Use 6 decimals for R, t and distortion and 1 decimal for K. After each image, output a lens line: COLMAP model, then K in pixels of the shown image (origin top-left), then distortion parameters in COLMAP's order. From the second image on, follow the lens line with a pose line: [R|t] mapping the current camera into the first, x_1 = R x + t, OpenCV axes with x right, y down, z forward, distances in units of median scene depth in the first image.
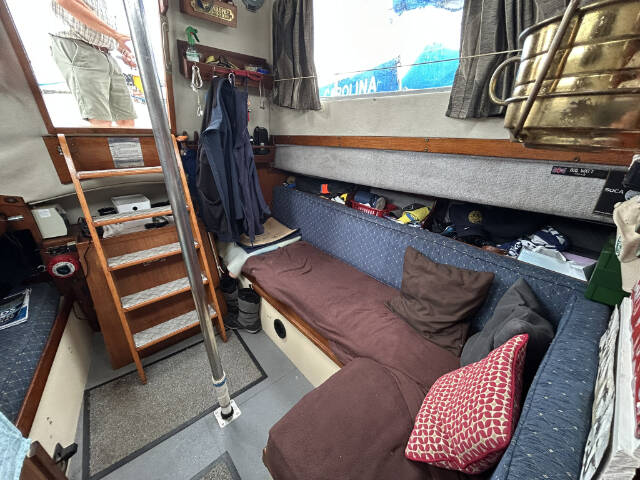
lens RADIAL K [[257.7, 0, 319.6], [0, 257.7, 241.9], [0, 0, 1]] dist [-0.002984, 0.001595]
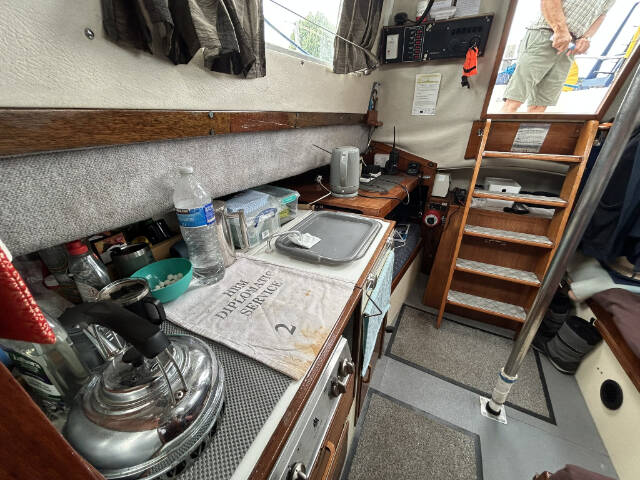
lens RADIAL K [[257.7, 0, 318.7], [0, 257.7, 241.3], [0, 0, 1]] dist [-0.002984, 0.001595]
pose [[0.394819, 0.399758, -0.827231, -0.057928], [-0.367571, 0.893910, 0.256547, 0.075030], [0.842027, 0.202777, 0.499872, -0.157939]]
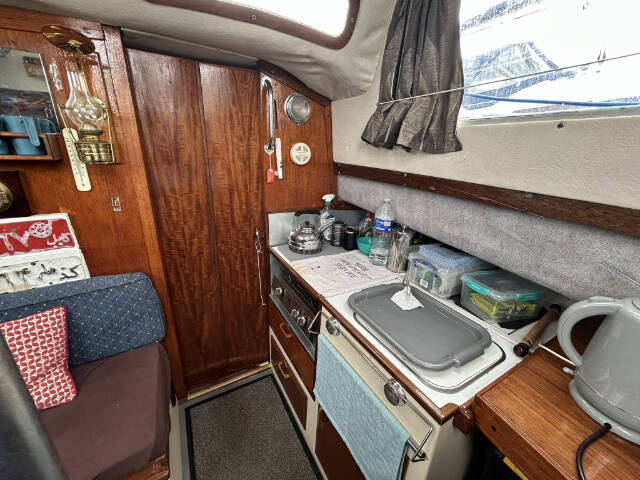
lens RADIAL K [[257.7, 0, 319.7], [0, 257.7, 241.3], [0, 0, 1]] dist [-0.002984, 0.001595]
pose [[-0.978858, -0.121814, 0.164309, -0.491343], [0.027253, 0.718476, 0.695017, -0.309444], [-0.202715, 0.684802, -0.699967, 0.537539]]
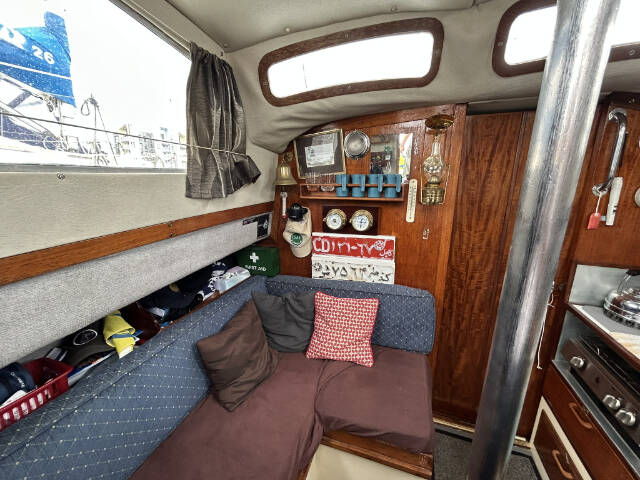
lens RADIAL K [[257.7, 0, 314.1], [0, 257.7, 239.6], [0, 0, 1]] dist [-0.002984, 0.001595]
pose [[-0.489816, -0.219335, 0.843785, -0.397463], [0.354373, 0.834187, 0.422553, -0.412019], [-0.796555, 0.505988, -0.330872, 0.707884]]
